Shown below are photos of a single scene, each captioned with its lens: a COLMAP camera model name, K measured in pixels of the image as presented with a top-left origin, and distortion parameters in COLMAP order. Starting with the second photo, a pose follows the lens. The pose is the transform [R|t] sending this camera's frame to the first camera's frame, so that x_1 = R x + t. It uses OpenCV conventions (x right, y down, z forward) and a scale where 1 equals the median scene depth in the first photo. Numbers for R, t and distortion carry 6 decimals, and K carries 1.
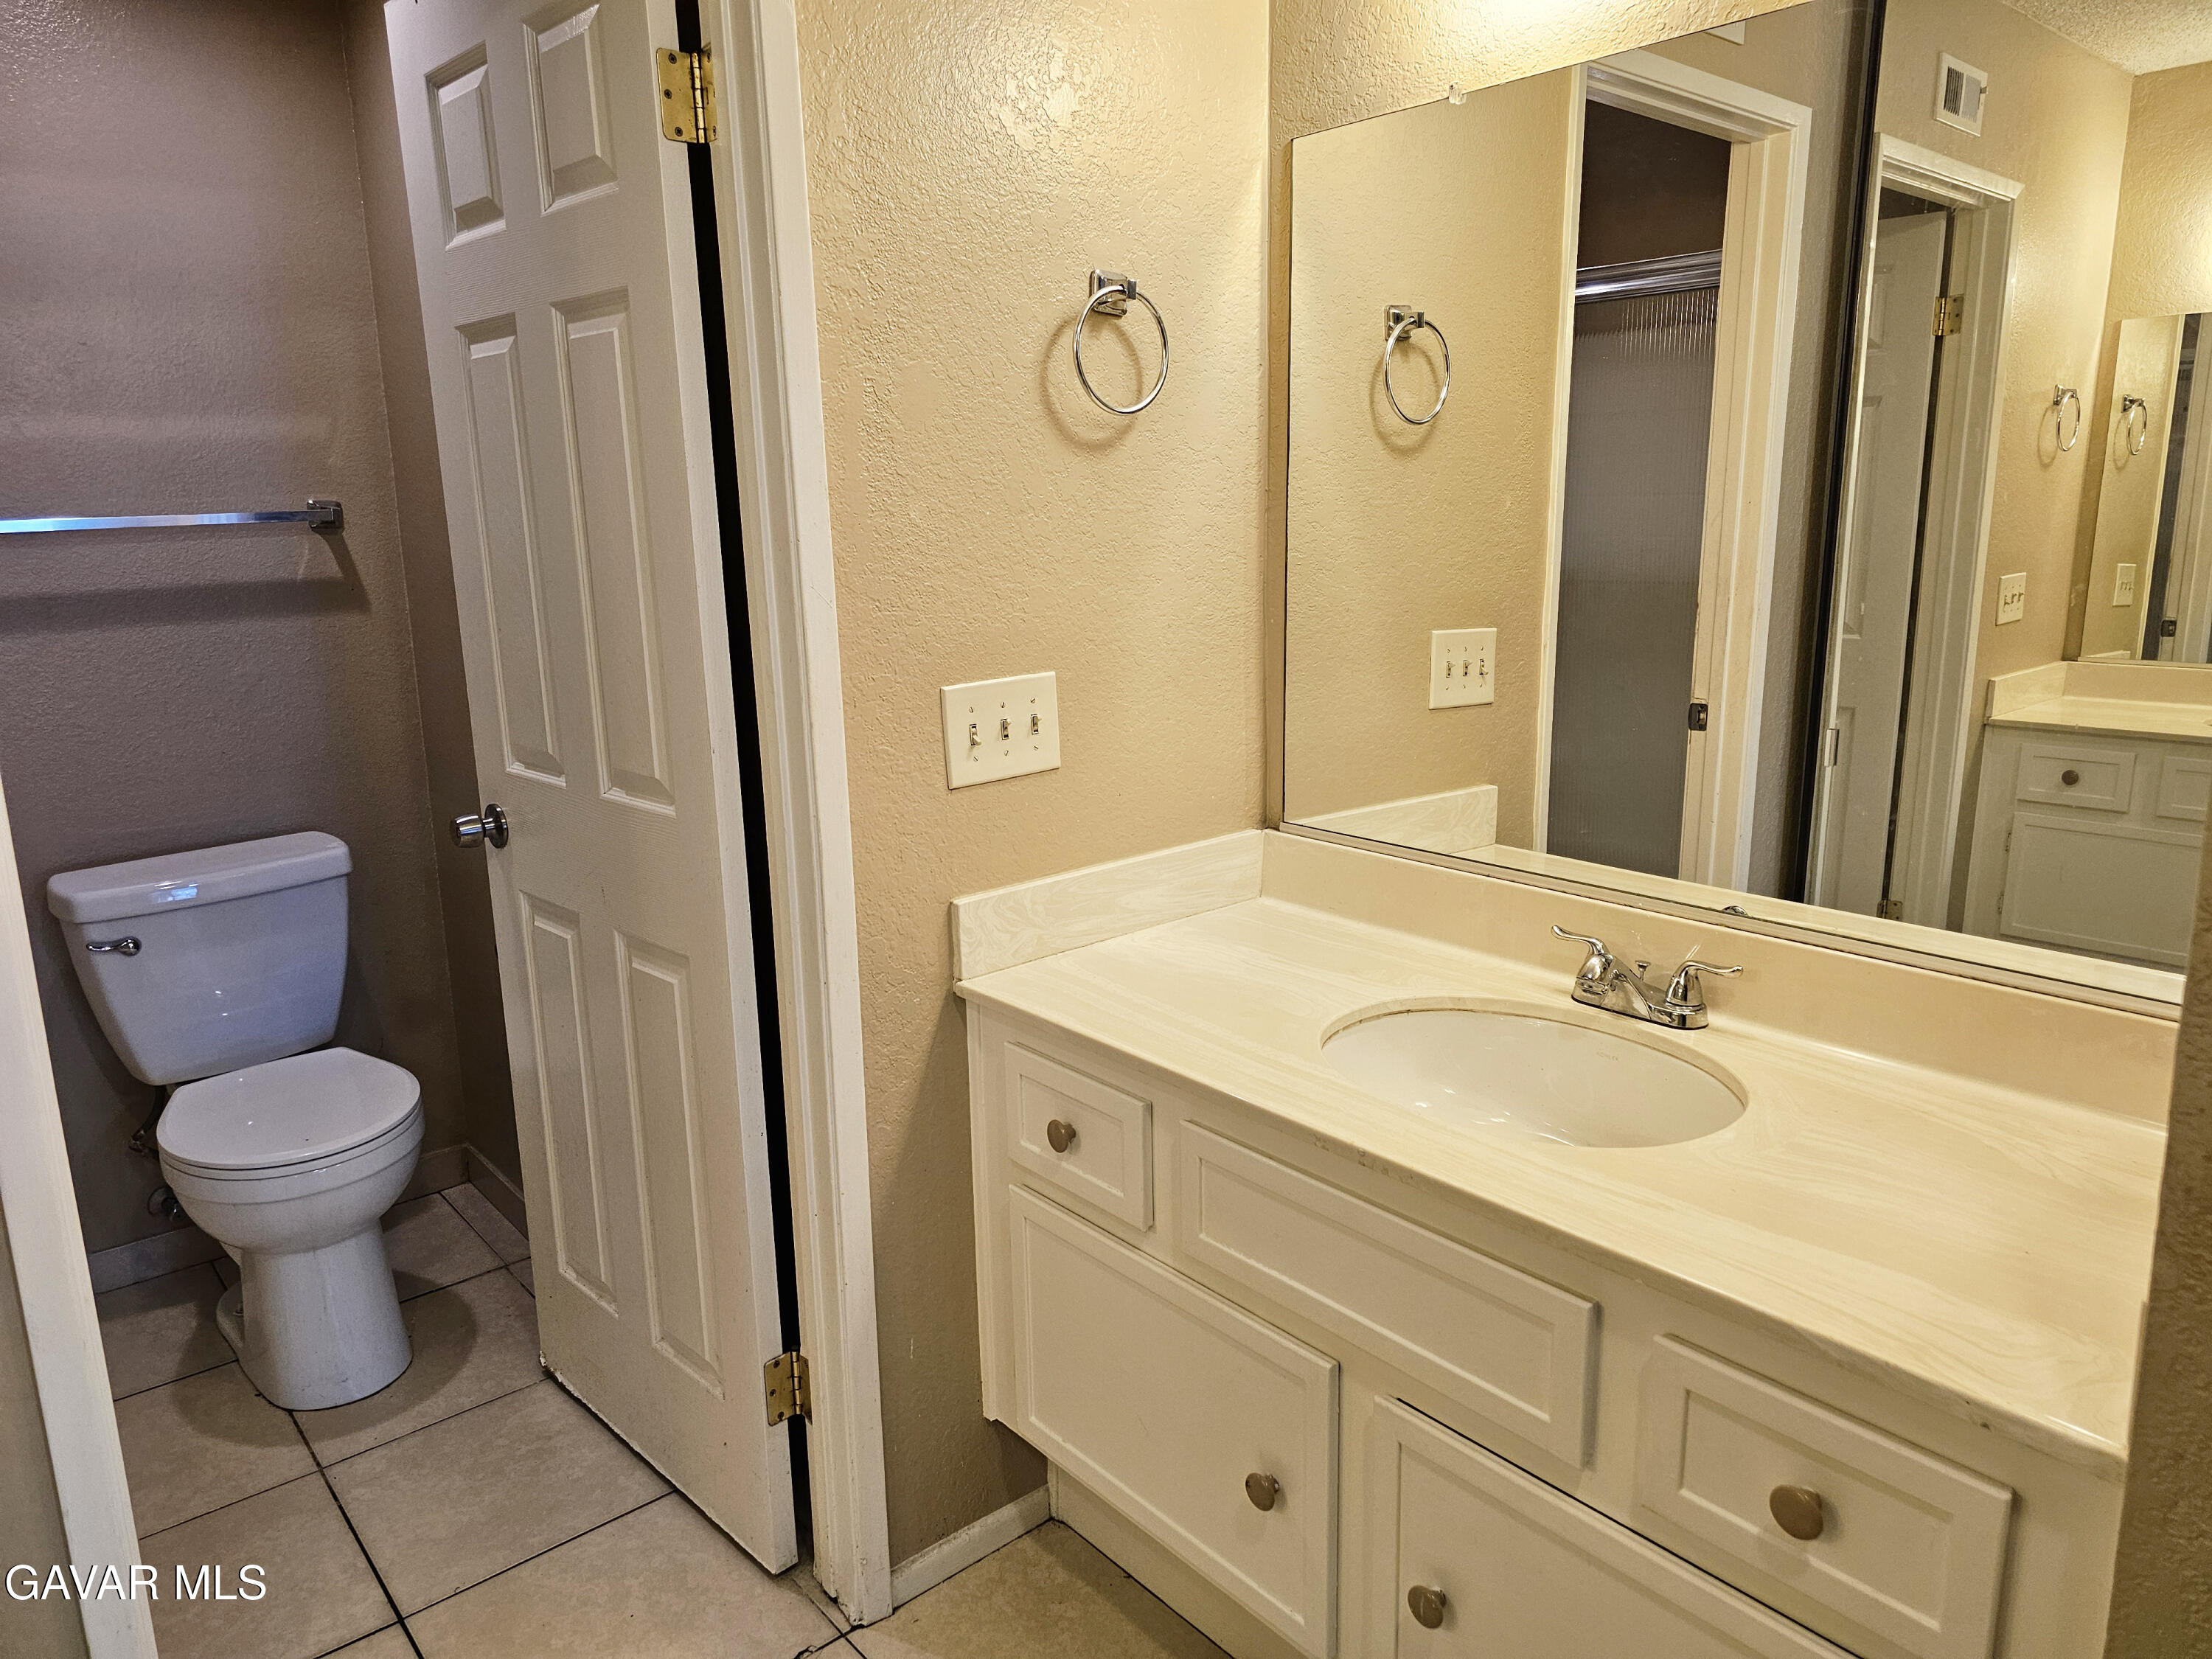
lens RADIAL K [[1487.3, 0, 1110.1], [0, 1487.3, 812.4], [0, 0, 1]] dist [0.053330, -0.034020]
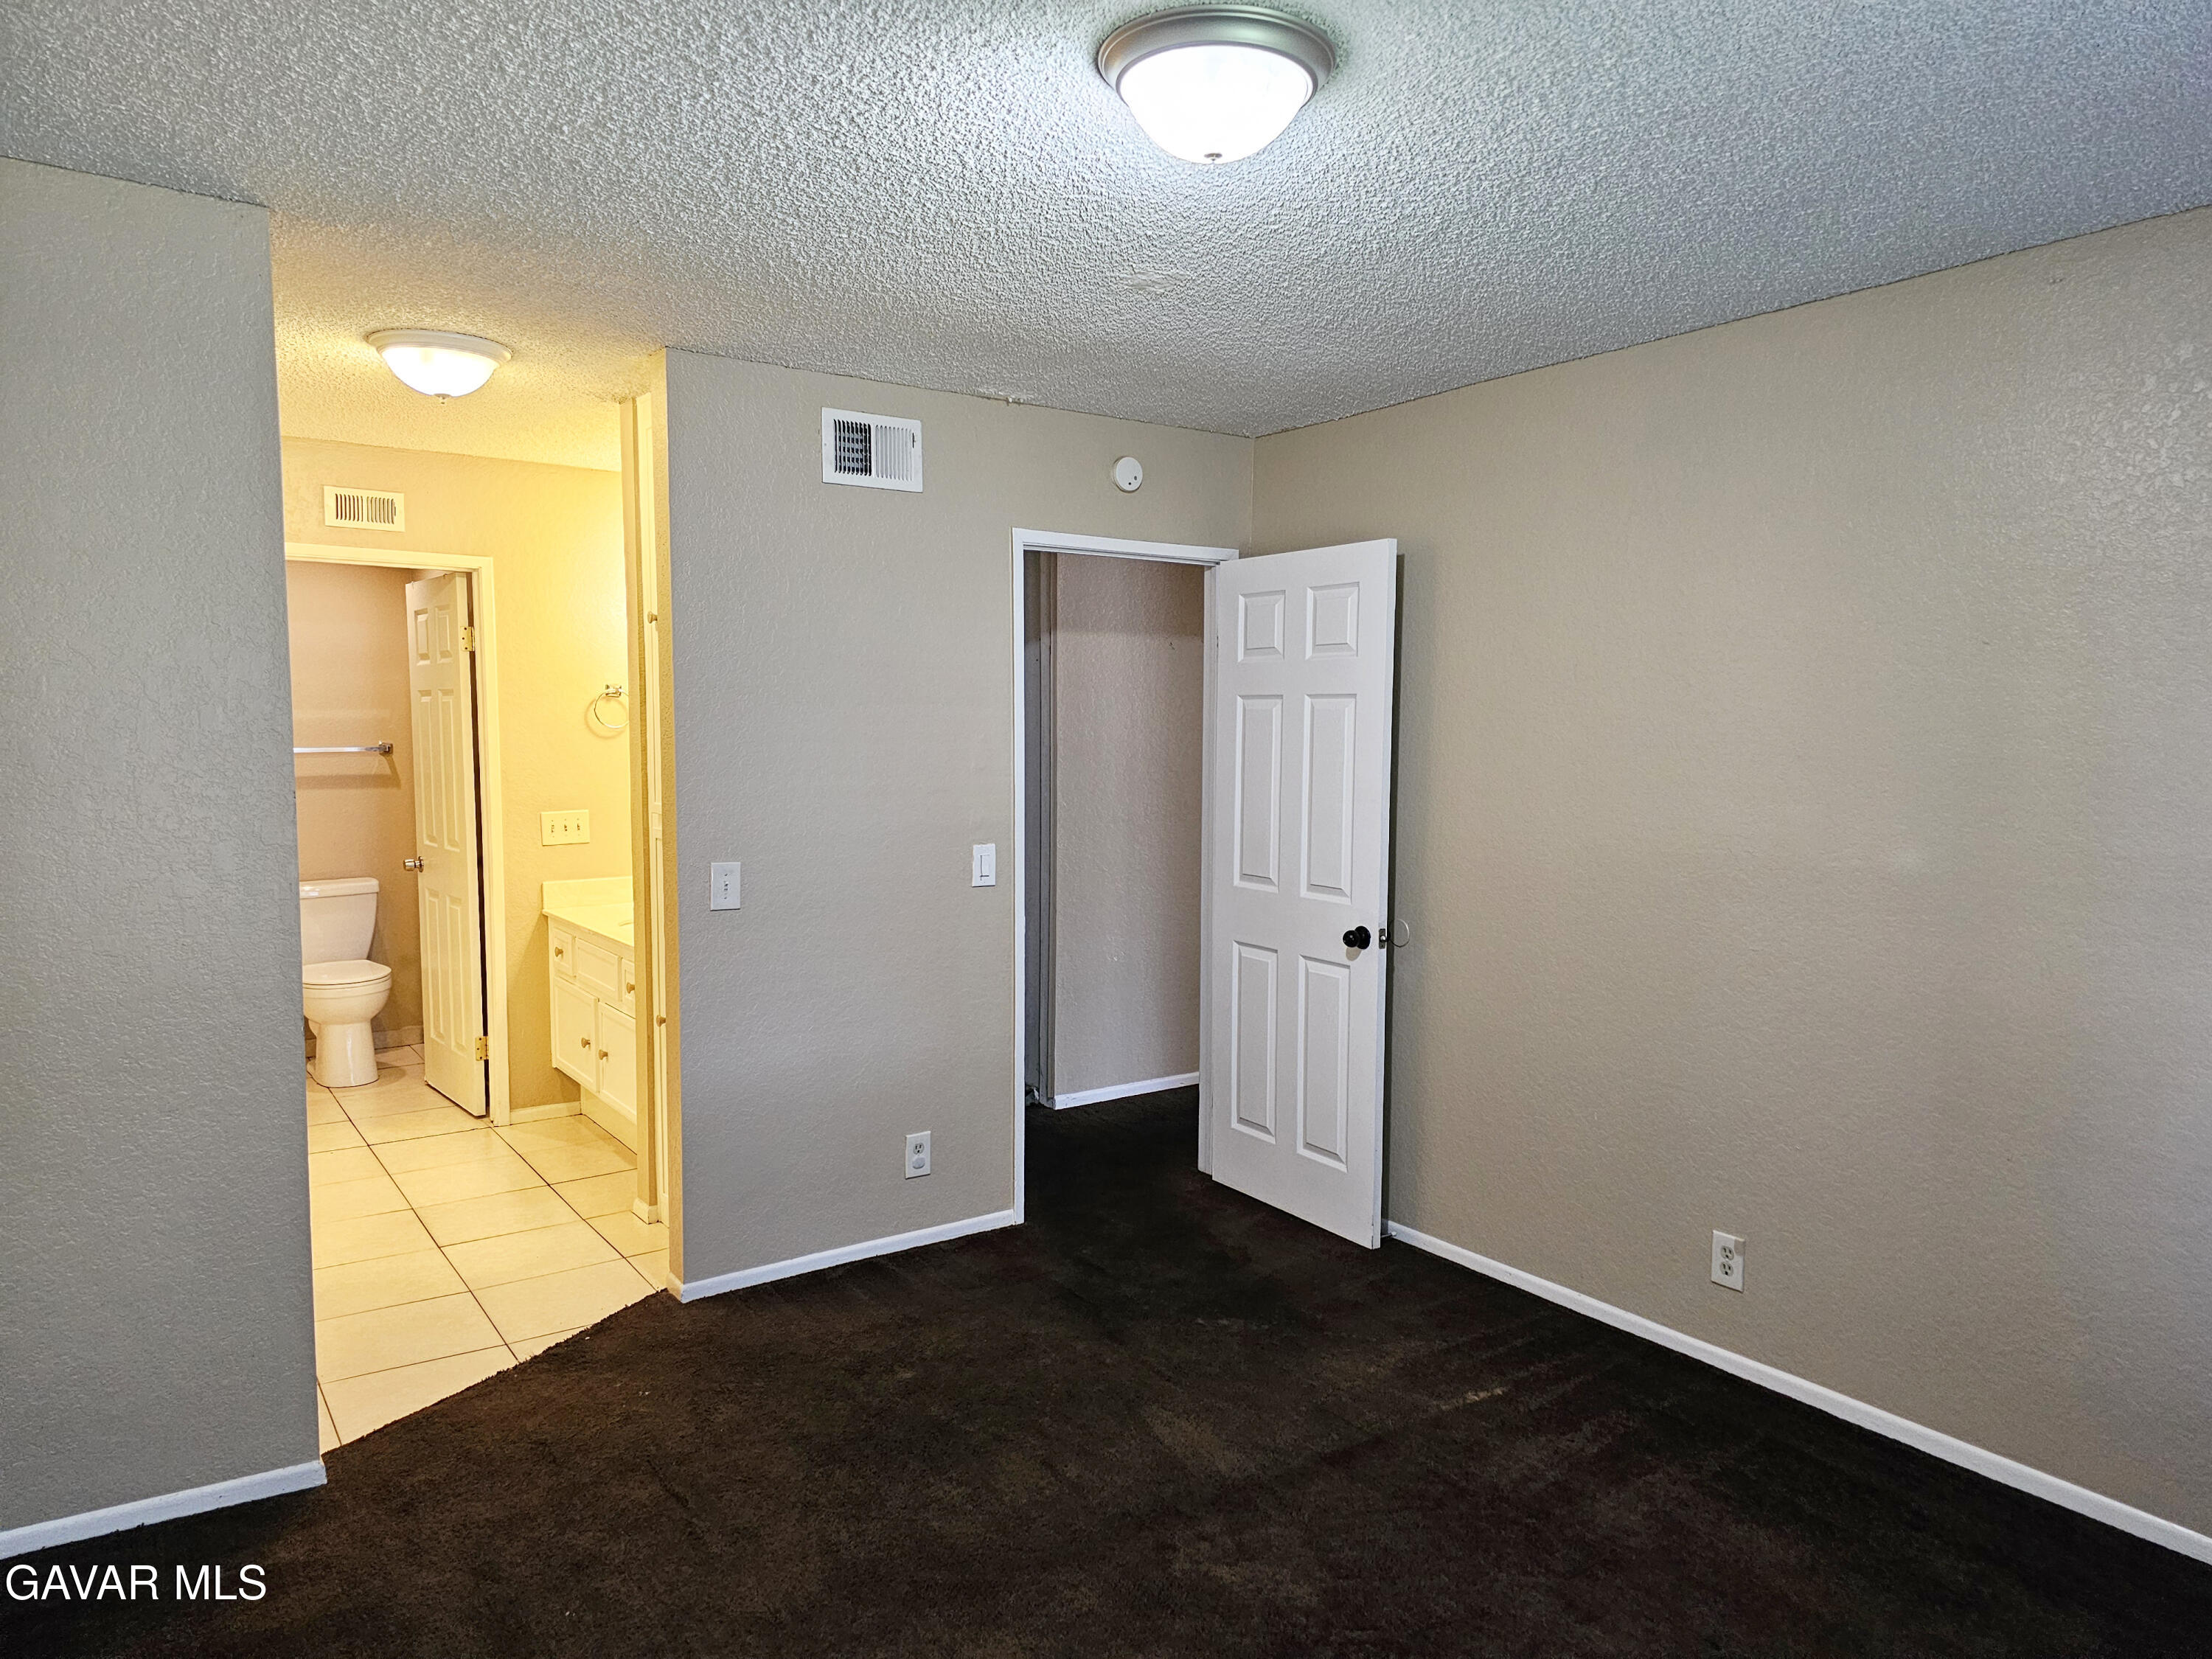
lens RADIAL K [[1487.3, 0, 1137.1], [0, 1487.3, 841.5], [0, 0, 1]] dist [0.053330, -0.034020]
pose [[0.995697, 0.031757, -0.087058, 1.262461], [-0.042287, 0.991639, -0.121916, 0.275725], [0.082458, 0.125073, 0.988715, -1.797240]]
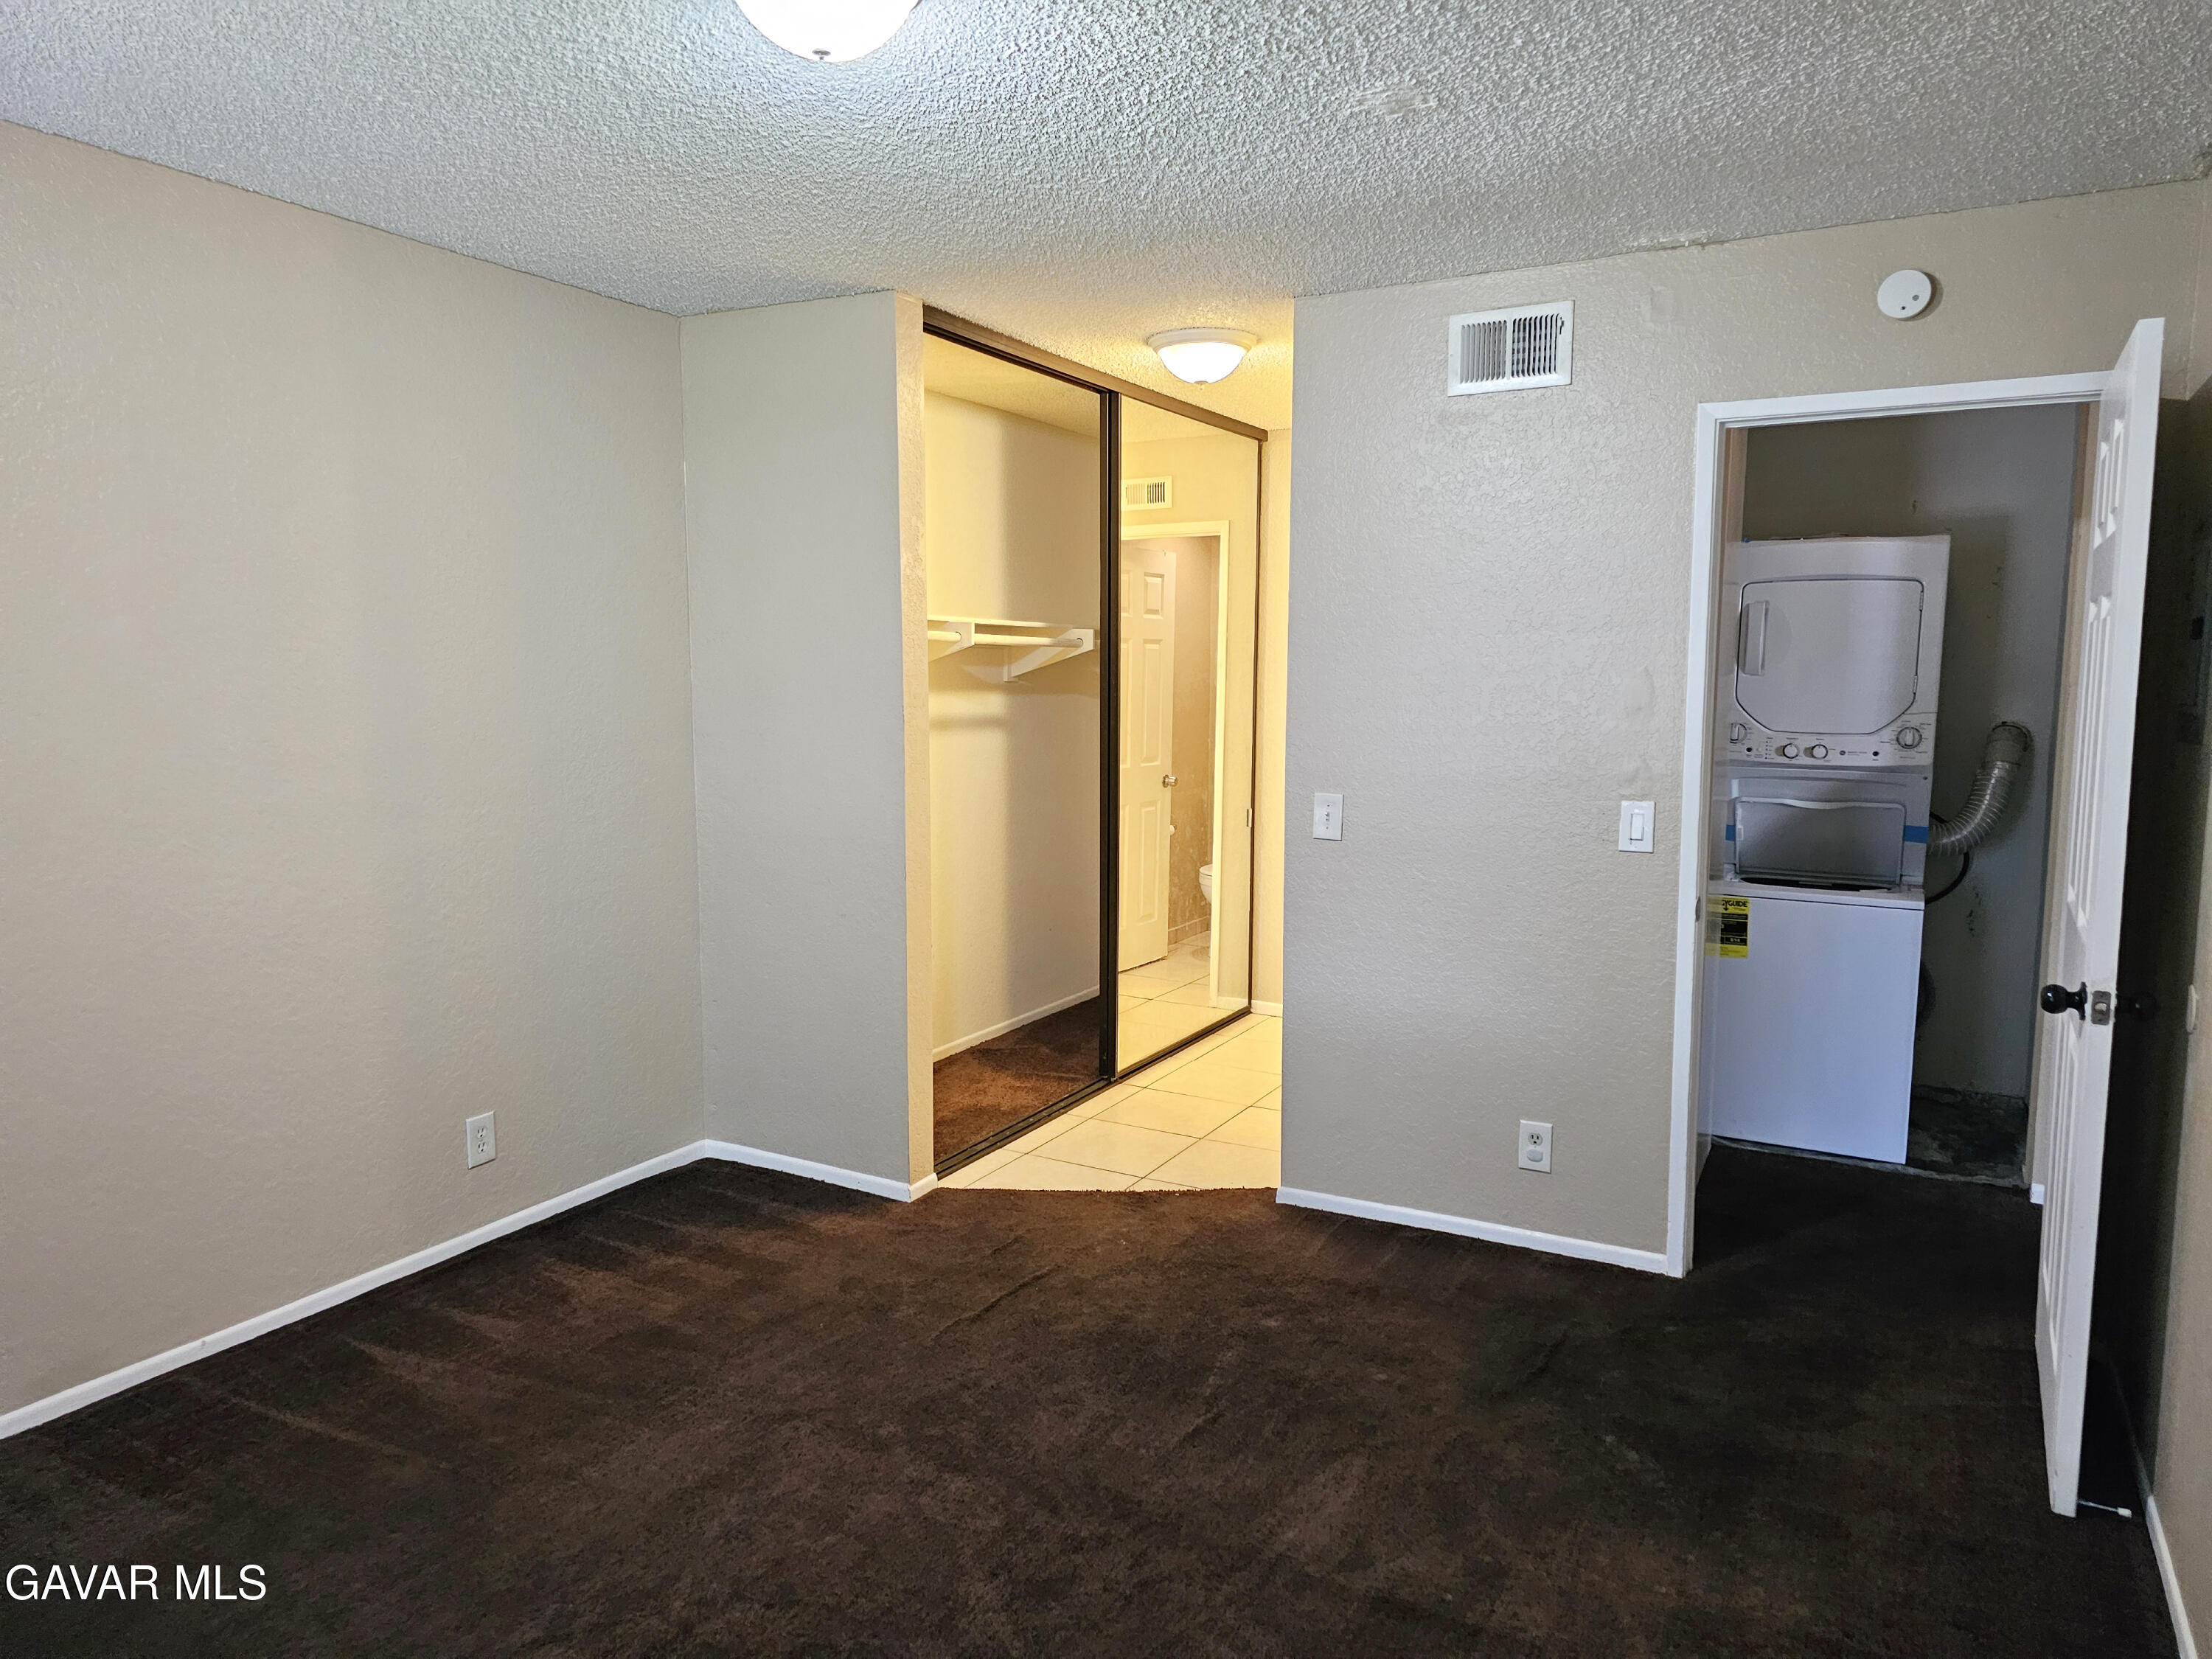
lens RADIAL K [[1487.3, 0, 1093.5], [0, 1487.3, 831.4], [0, 0, 1]] dist [0.053330, -0.034020]
pose [[0.347339, 0.118672, -0.930200, 2.315416], [-0.199842, 0.978540, 0.050218, 0.097980], [0.916198, 0.168451, 0.363601, -0.901971]]
